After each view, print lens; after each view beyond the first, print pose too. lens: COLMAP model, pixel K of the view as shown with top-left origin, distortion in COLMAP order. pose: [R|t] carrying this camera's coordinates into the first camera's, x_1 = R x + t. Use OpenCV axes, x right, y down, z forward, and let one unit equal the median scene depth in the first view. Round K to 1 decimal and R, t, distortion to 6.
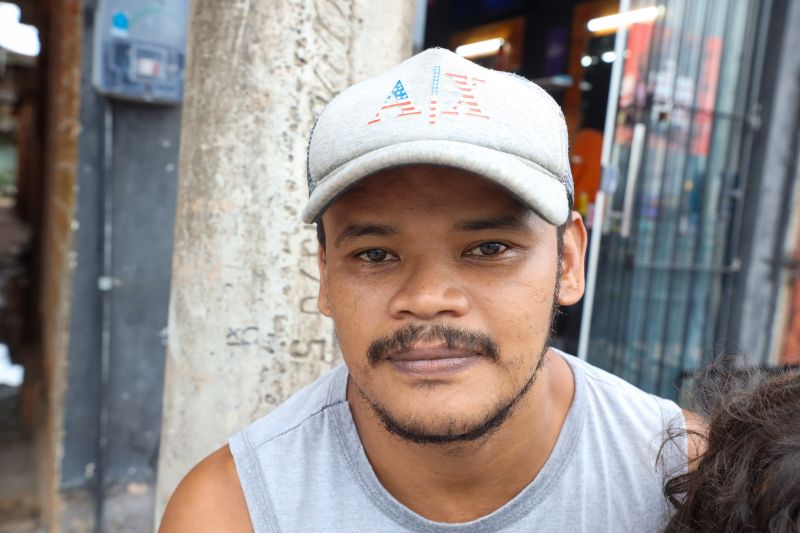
lens RADIAL K [[746.7, 0, 400.0], [0, 746.7, 266.5], [0, 0, 1]] dist [0.061529, 0.011504]
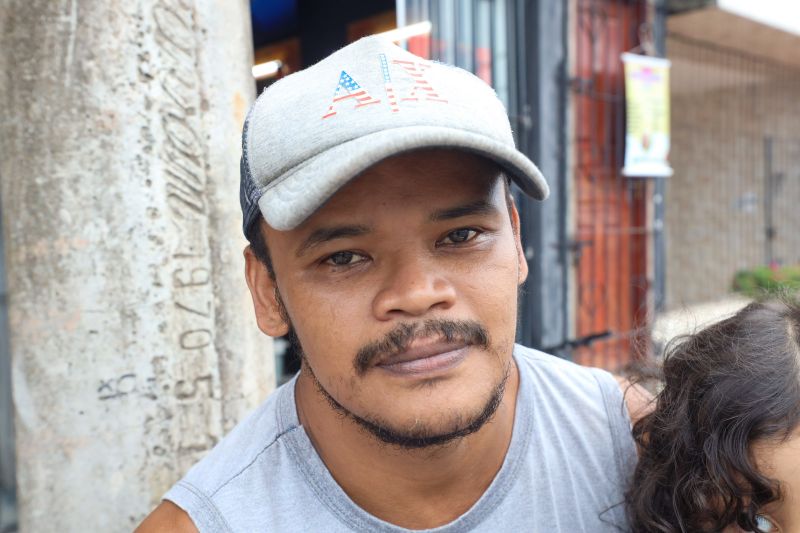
lens RADIAL K [[746.7, 0, 400.0], [0, 746.7, 266.5], [0, 0, 1]] dist [0.061529, 0.011504]
pose [[0.953898, -0.133738, 0.268687, -0.113939], [0.141172, 0.989949, -0.008449, 0.006748], [-0.264856, 0.045991, 0.963191, 0.042386]]
